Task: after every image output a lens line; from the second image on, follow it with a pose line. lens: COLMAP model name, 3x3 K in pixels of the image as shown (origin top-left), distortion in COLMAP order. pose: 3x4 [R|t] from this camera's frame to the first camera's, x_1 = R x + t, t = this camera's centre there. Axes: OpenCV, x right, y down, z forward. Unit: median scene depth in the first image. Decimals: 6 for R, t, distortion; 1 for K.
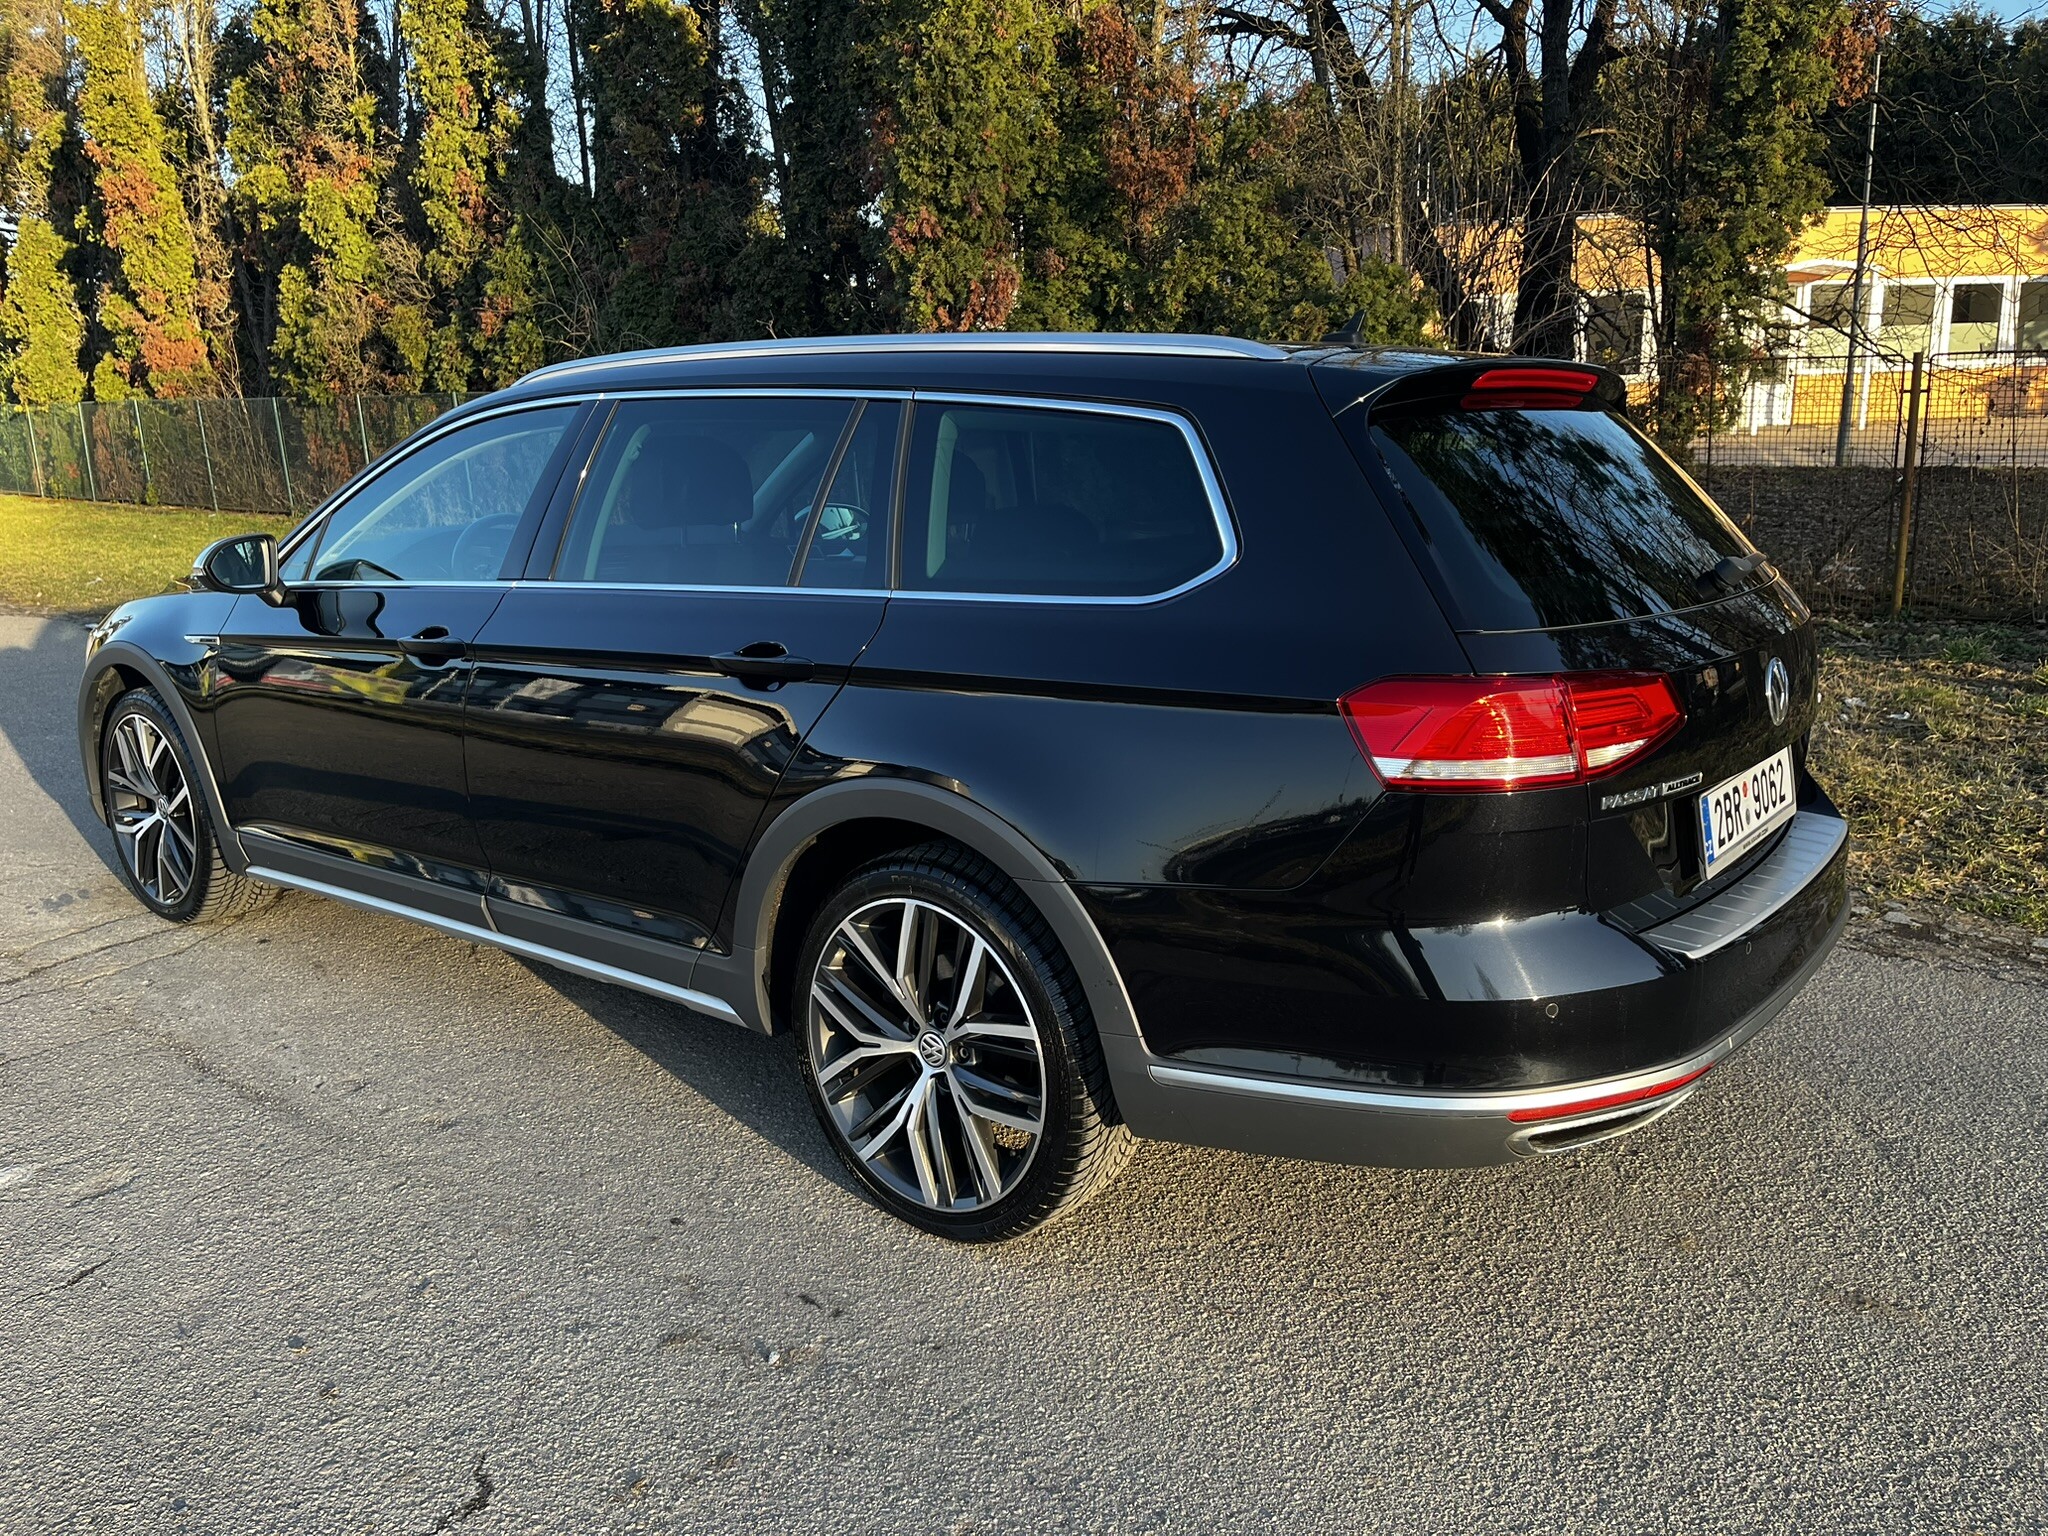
lens RADIAL K [[1533.5, 0, 1019.1], [0, 1533.5, 744.3], [0, 0, 1]] dist [0.073661, -0.100974]
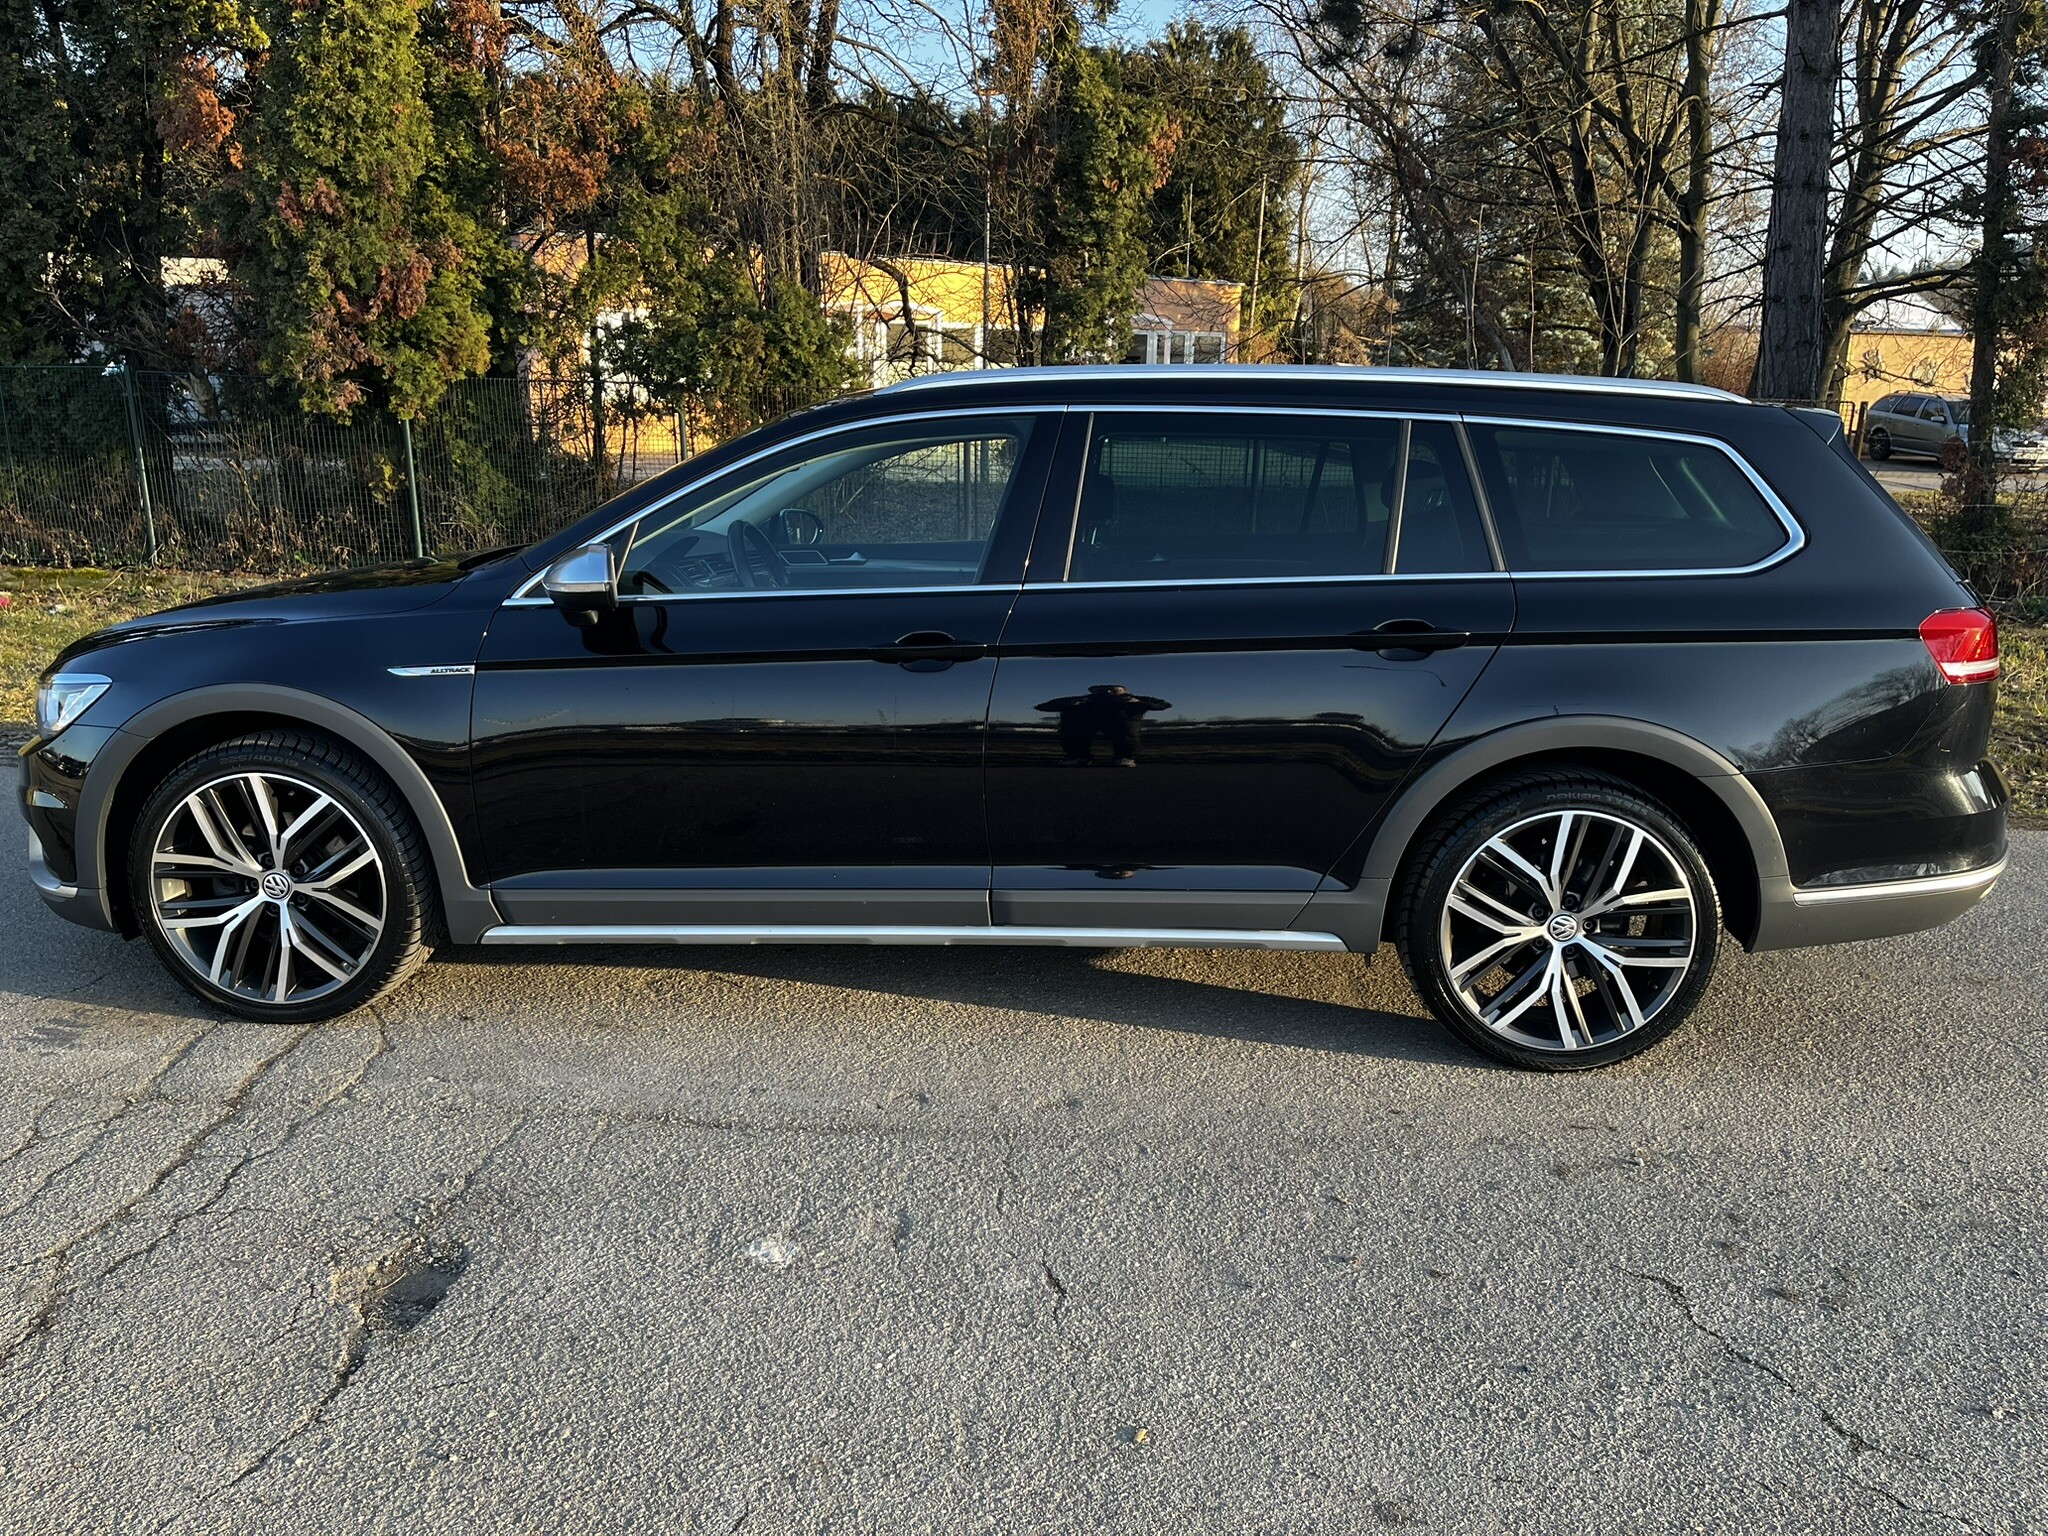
lens RADIAL K [[1533.5, 0, 1019.1], [0, 1533.5, 744.3], [0, 0, 1]] dist [0.073661, -0.100974]
pose [[0.818257, -0.088804, 0.567952, -0.281972], [0.092308, 0.995473, 0.022661, -0.006316], [-0.567393, 0.033884, 0.822750, 0.046532]]
